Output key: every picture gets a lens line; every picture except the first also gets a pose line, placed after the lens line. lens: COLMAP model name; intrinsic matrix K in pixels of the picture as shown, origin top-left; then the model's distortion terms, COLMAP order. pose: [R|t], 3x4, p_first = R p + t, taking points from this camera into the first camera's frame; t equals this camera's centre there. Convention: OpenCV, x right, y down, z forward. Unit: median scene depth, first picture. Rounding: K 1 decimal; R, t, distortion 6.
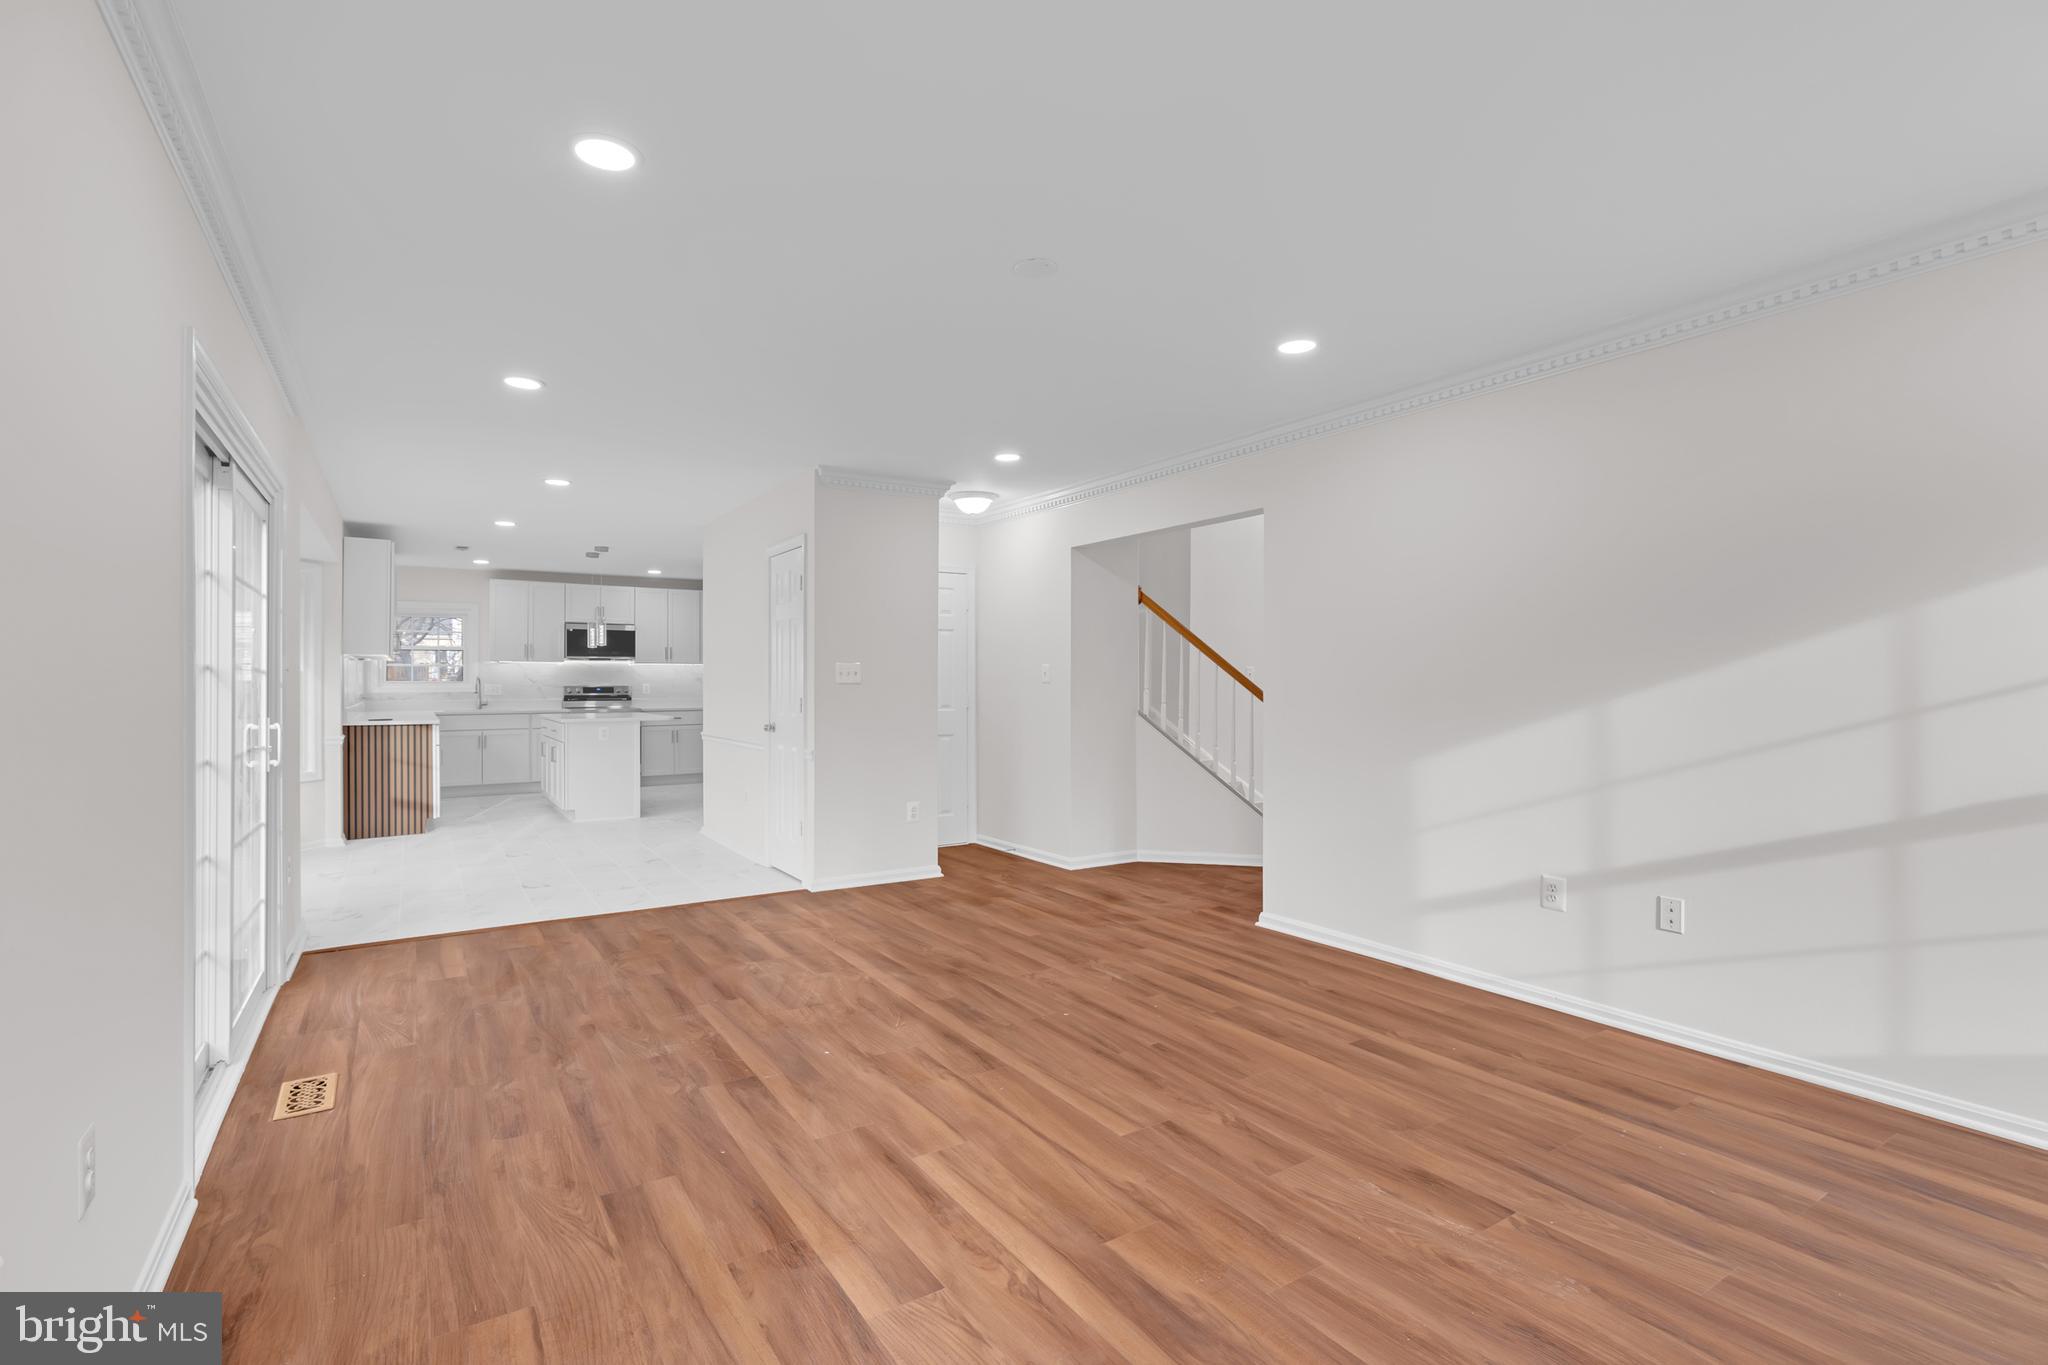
lens RADIAL K [[937.1, 0, 1002.5], [0, 937.1, 677.3], [0, 0, 1]] dist [0.005418, -0.001432]
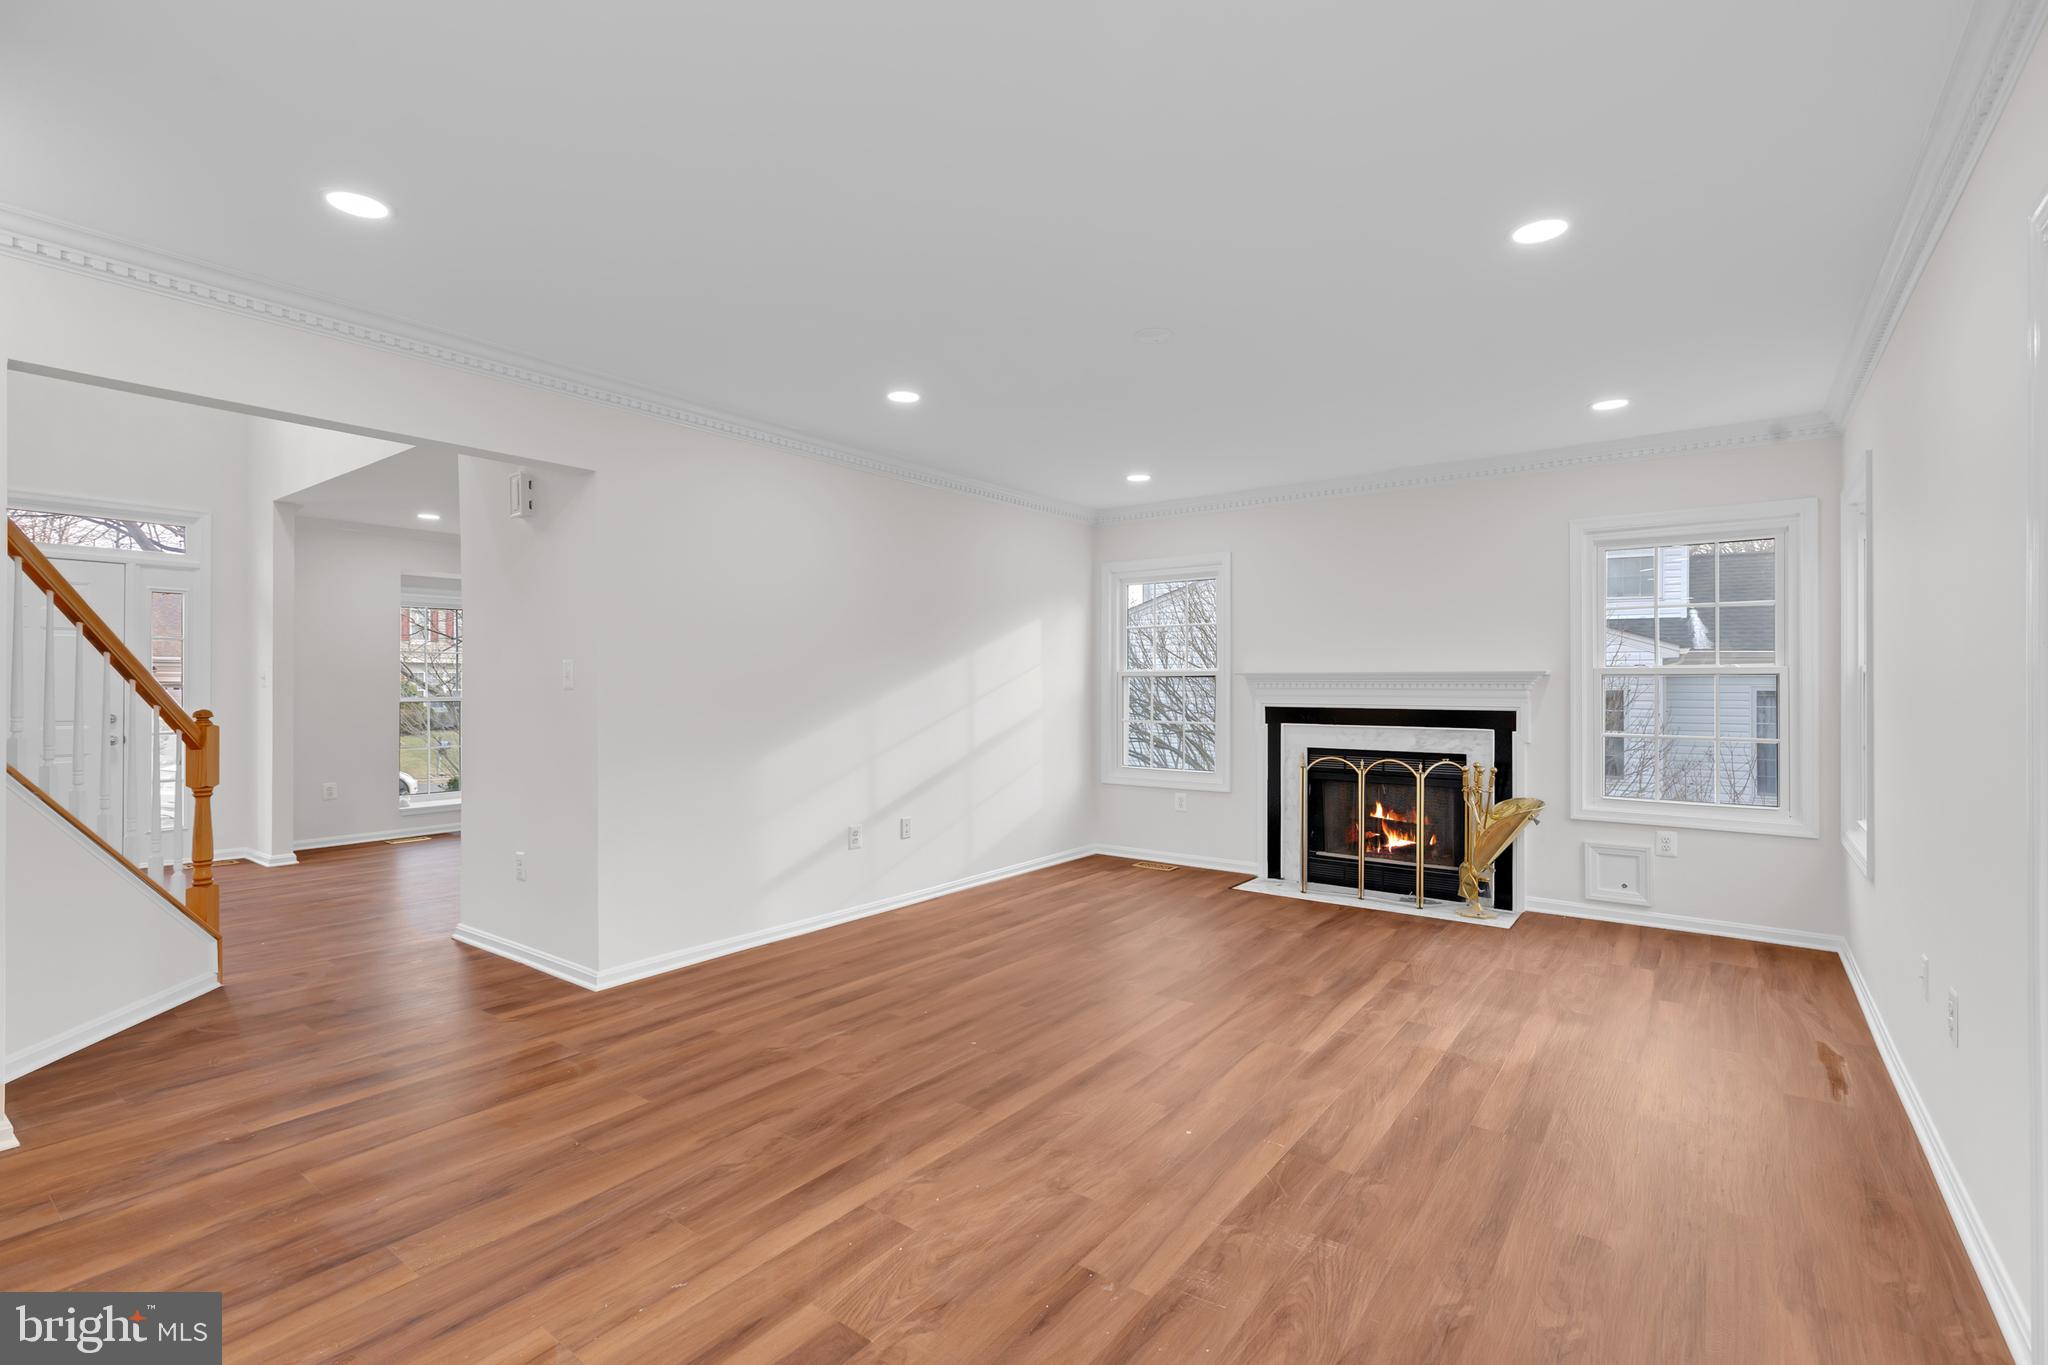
lens RADIAL K [[934.2, 0, 1012.7], [0, 934.2, 681.9], [0, 0, 1]] dist [0.003034, 0.000304]
pose [[-0.350925, 0.004766, 0.936392, -0.681282], [-0.003894, 0.999971, -0.006549, 0.005962], [-0.936396, -0.005945, -0.350896, 1.078538]]
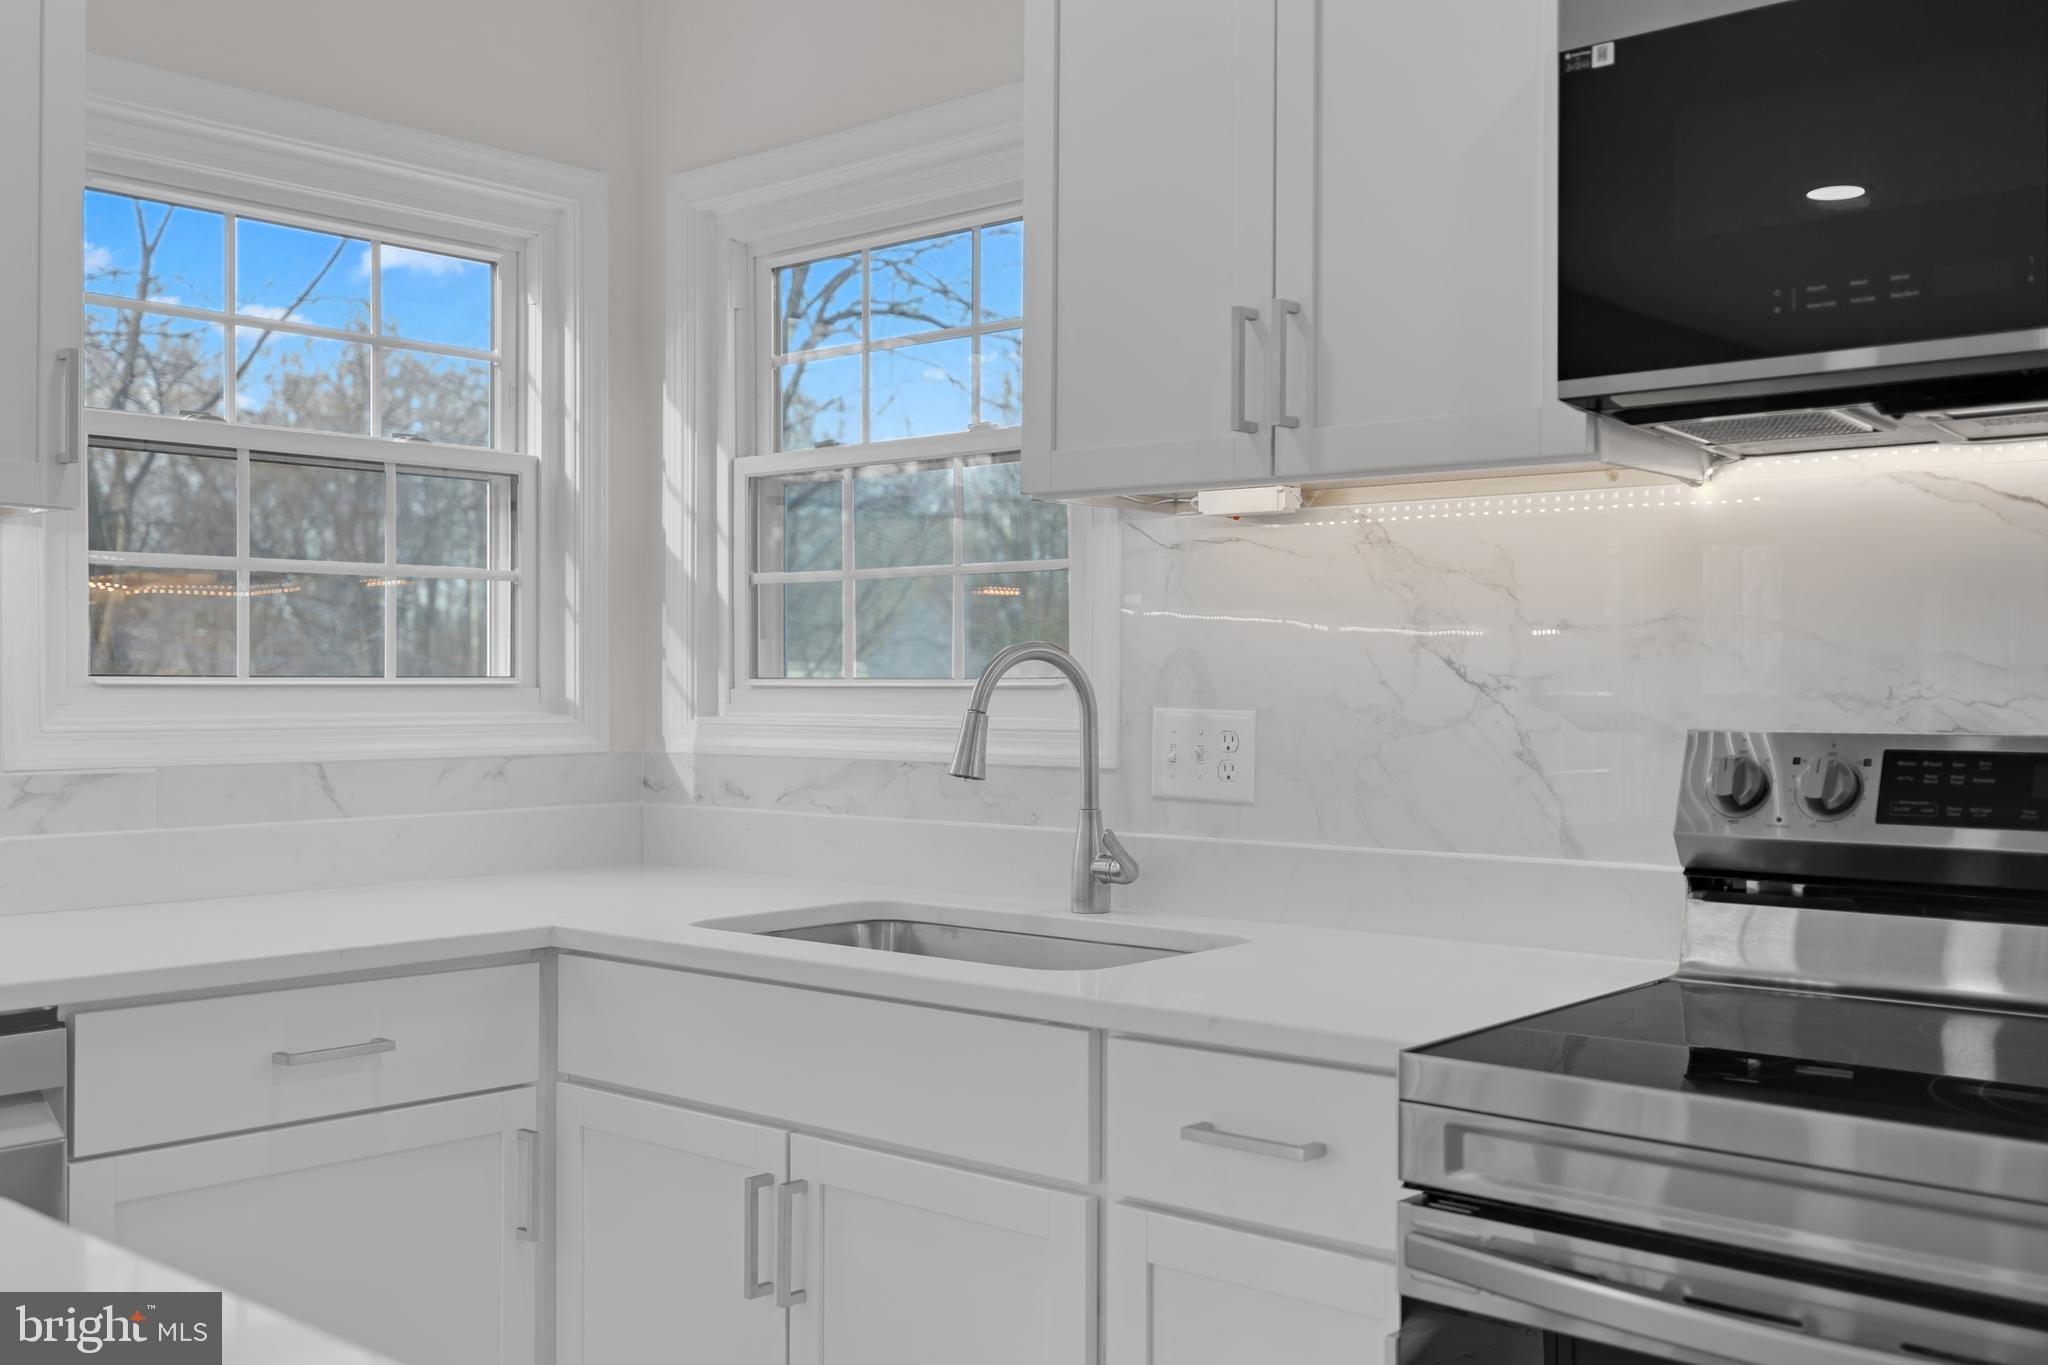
lens RADIAL K [[1989.7, 0, 1026.4], [0, 1989.7, 700.2], [0, 0, 1]] dist [0.009667, 0.000000]
pose [[0.276917, 0.007494, -0.960865, -0.779618], [0.000811, 0.999967, 0.008033, 0.011798], [0.960893, -0.003004, 0.276902, 2.303099]]
